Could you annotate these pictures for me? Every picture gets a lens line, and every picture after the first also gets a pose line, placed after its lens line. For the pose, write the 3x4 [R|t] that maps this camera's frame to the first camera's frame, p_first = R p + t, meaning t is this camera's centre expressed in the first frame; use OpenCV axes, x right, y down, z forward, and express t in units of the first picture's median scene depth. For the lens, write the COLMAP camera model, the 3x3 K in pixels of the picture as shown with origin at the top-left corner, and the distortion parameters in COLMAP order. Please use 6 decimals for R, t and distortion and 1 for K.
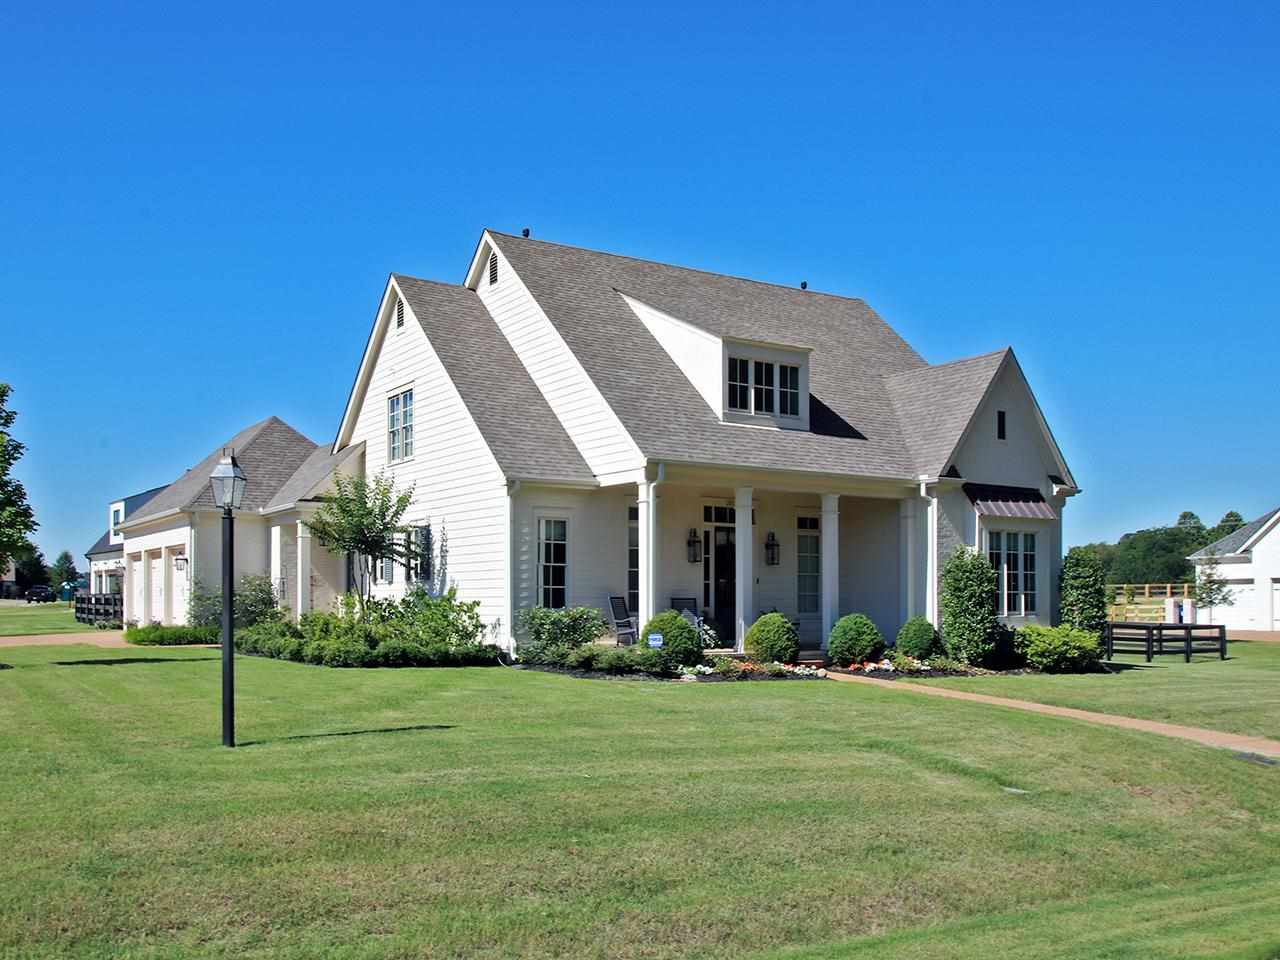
lens RADIAL K [[1035.1, 0, 640.0], [0, 1035.1, 480.0], [0, 0, 1]] dist [-0.047755, 0.001621]
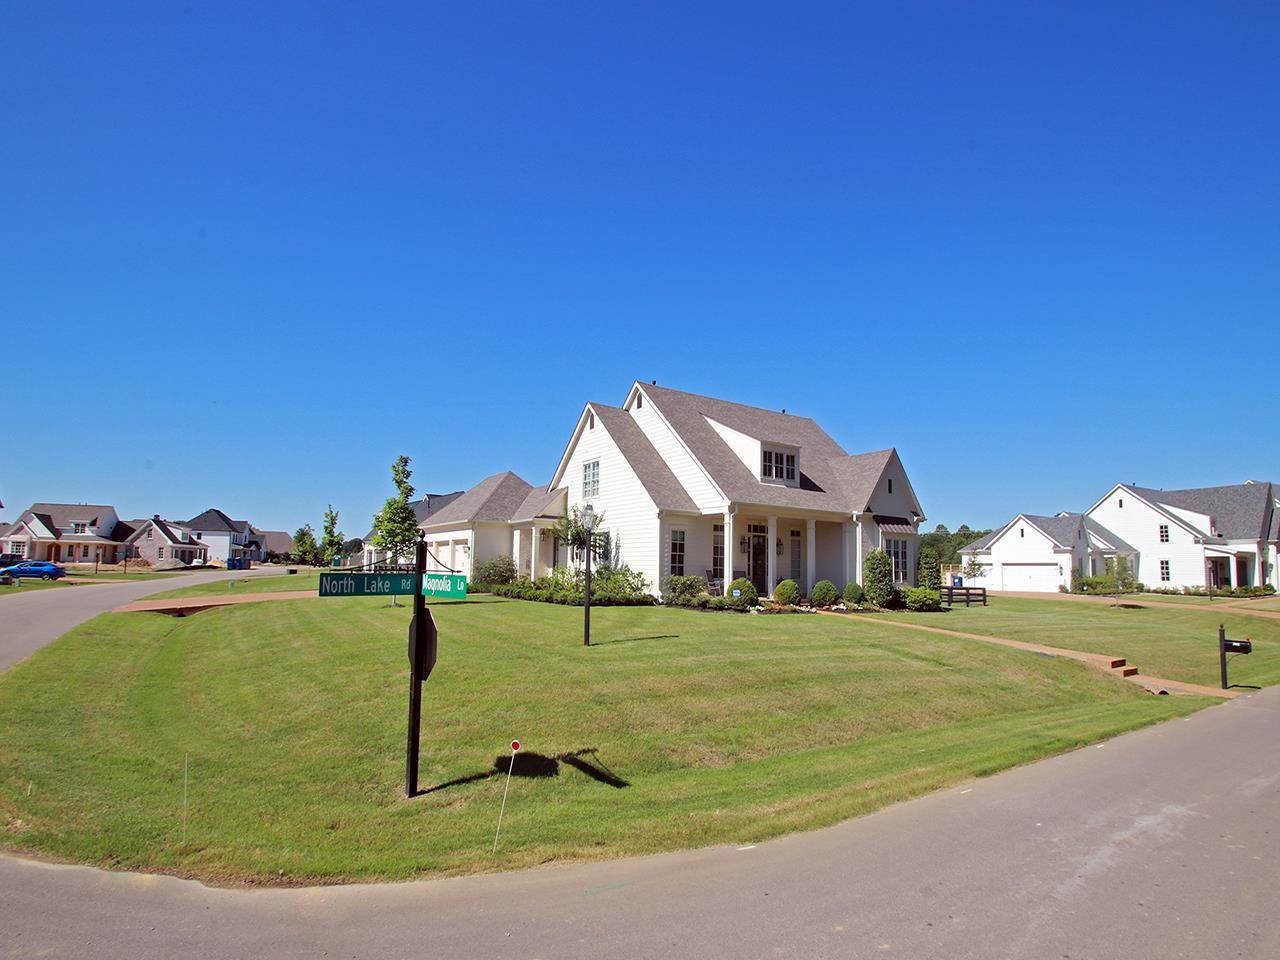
lens RADIAL K [[575.2, 0, 680.6], [0, 575.2, 469.5], [0, 0, 1]] dist [-0.001392, 0.000039]
pose [[0.996545, 0.025880, 0.078917, -0.157997], [-0.021685, 0.998329, -0.053561, -0.018393], [-0.080171, 0.051664, 0.995441, -0.094218]]
